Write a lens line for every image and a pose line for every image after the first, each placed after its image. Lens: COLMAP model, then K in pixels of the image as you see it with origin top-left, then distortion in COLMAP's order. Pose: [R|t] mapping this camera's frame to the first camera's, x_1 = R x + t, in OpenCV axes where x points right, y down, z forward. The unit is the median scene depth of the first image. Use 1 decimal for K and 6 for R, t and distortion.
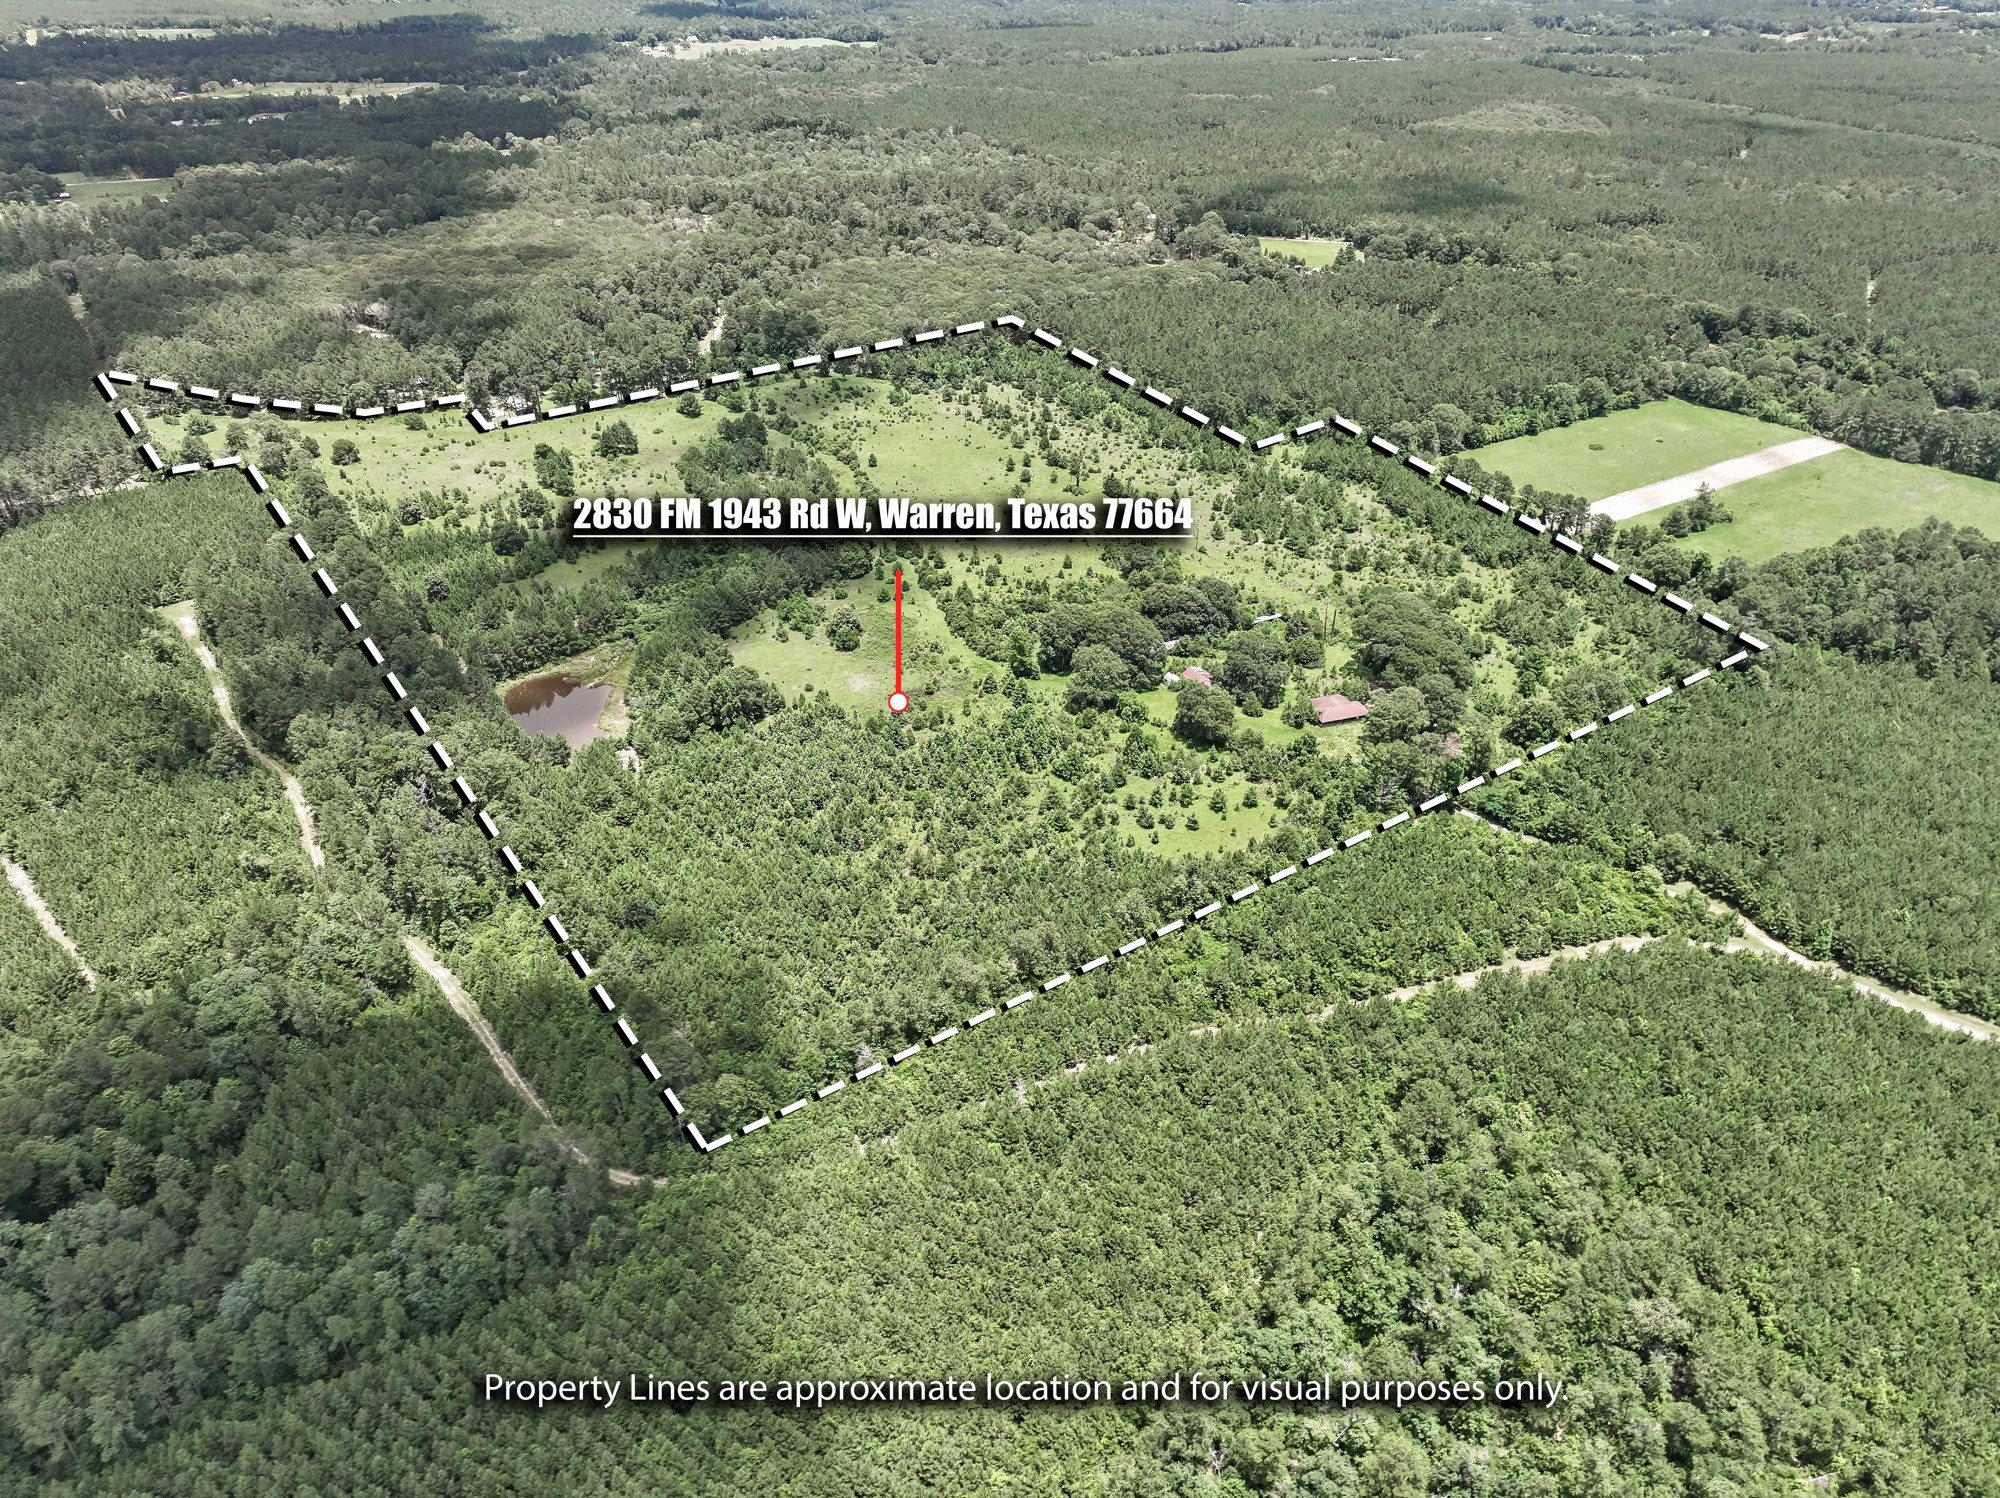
lens RADIAL K [[1402.4, 0, 986.3], [0, 1402.4, 749.1], [0, 0, 1]] dist [-0.001366, 0.011985]
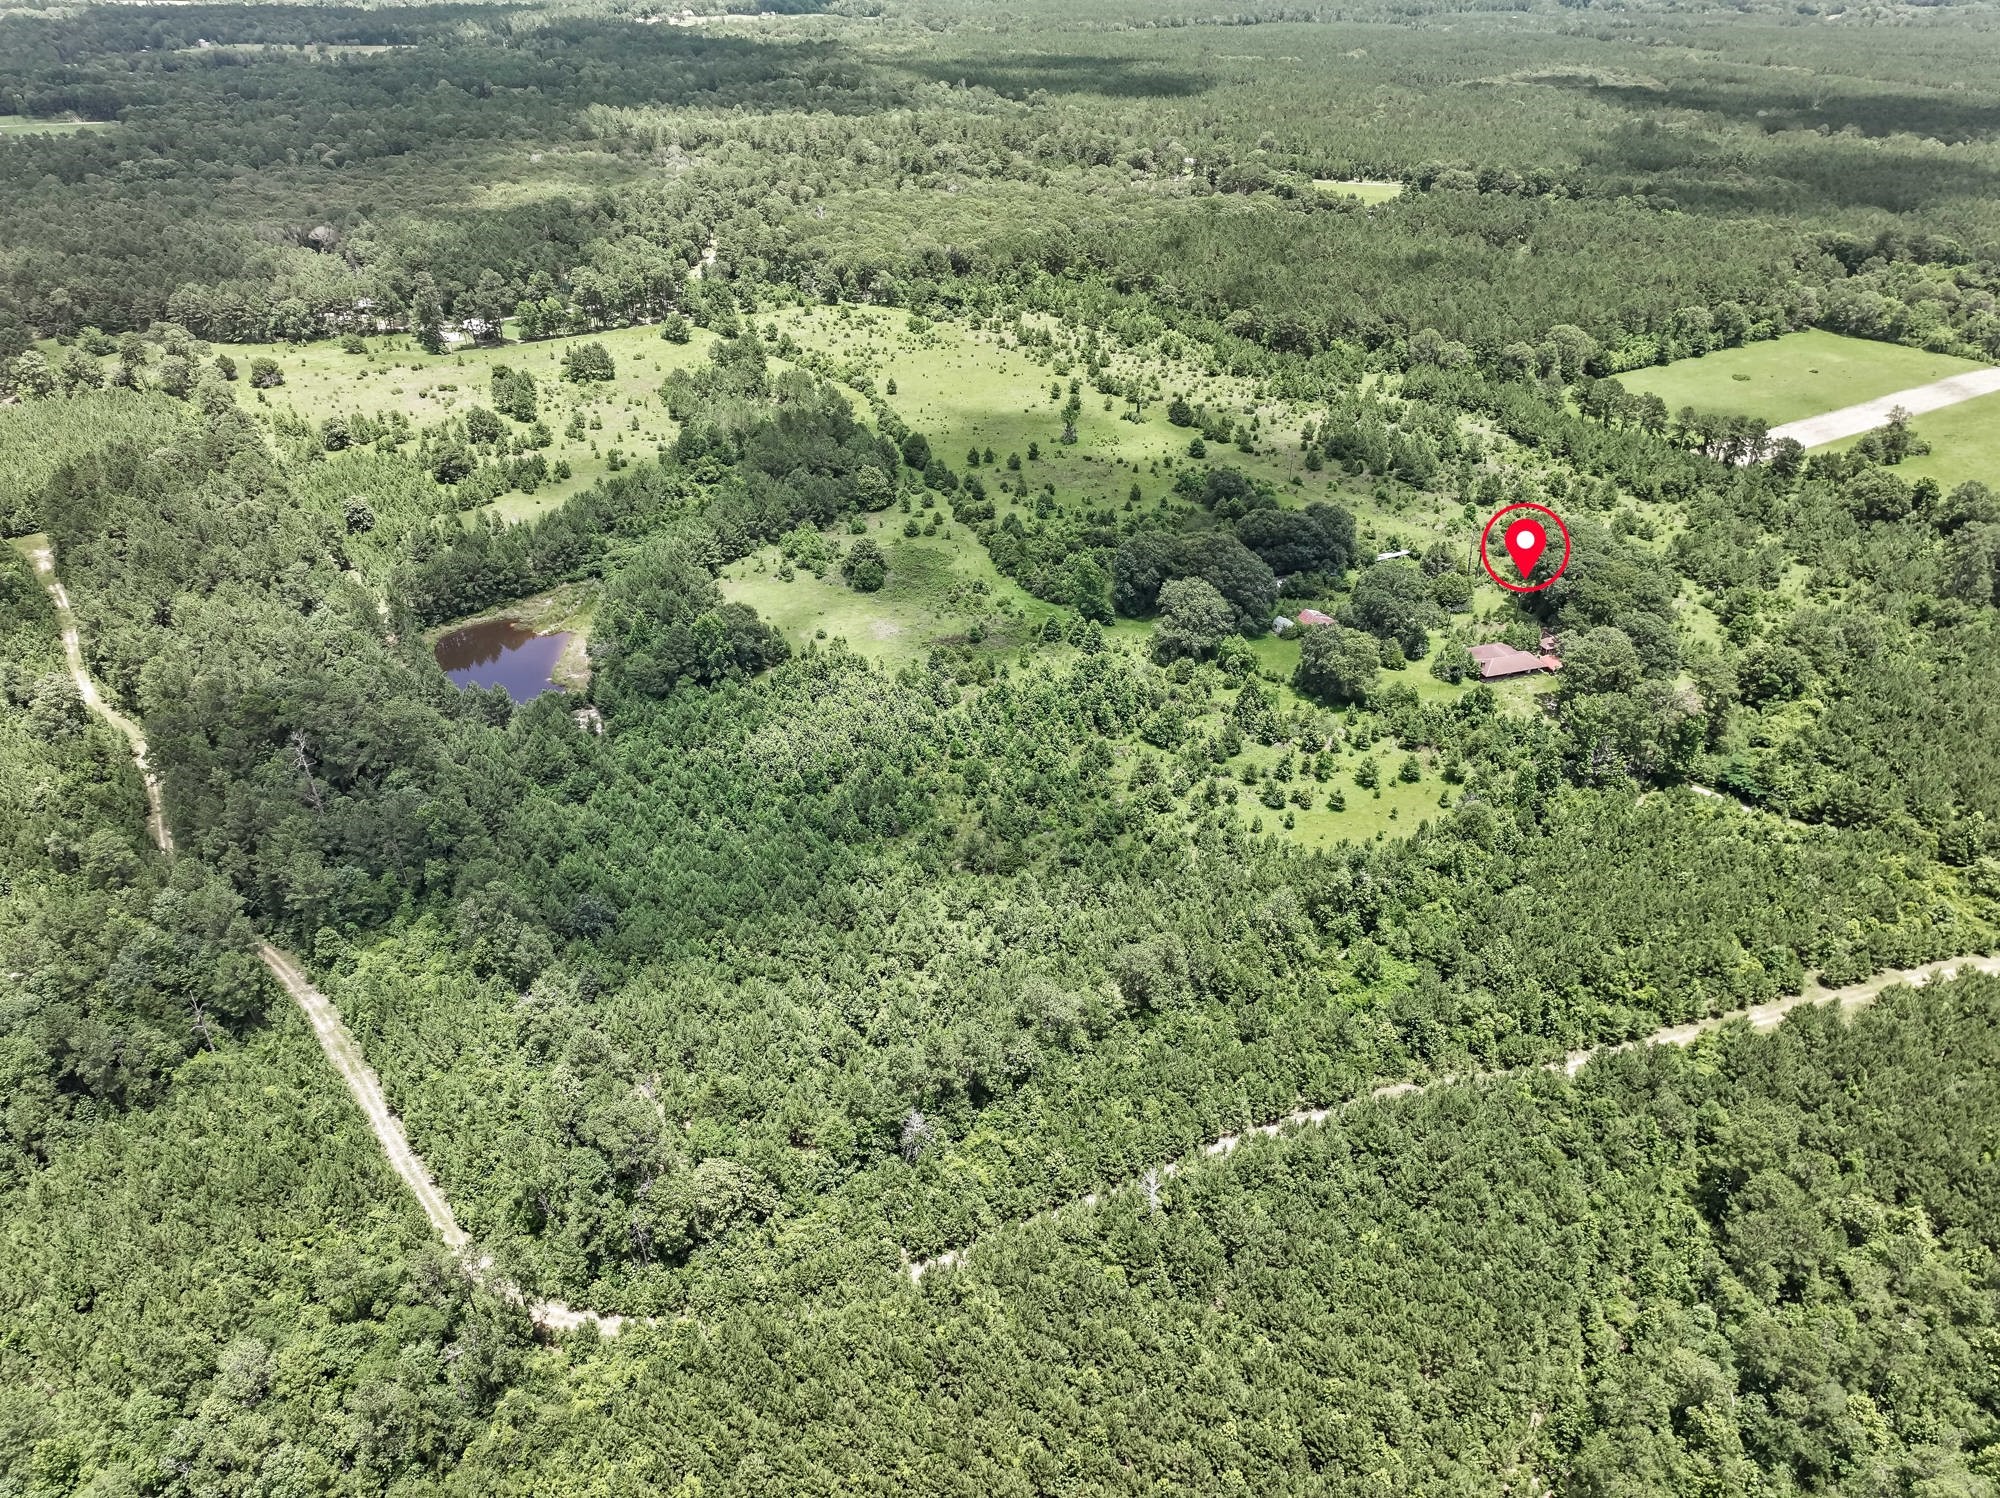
lens RADIAL K [[1402.4, 0, 986.3], [0, 1402.4, 749.1], [0, 0, 1]] dist [-0.001366, 0.011985]
pose [[0.999979, 0.003981, 0.005189, -0.041971], [-0.003936, 0.999956, -0.008548, 0.030048], [-0.005223, 0.008528, 0.999950, 0.237165]]
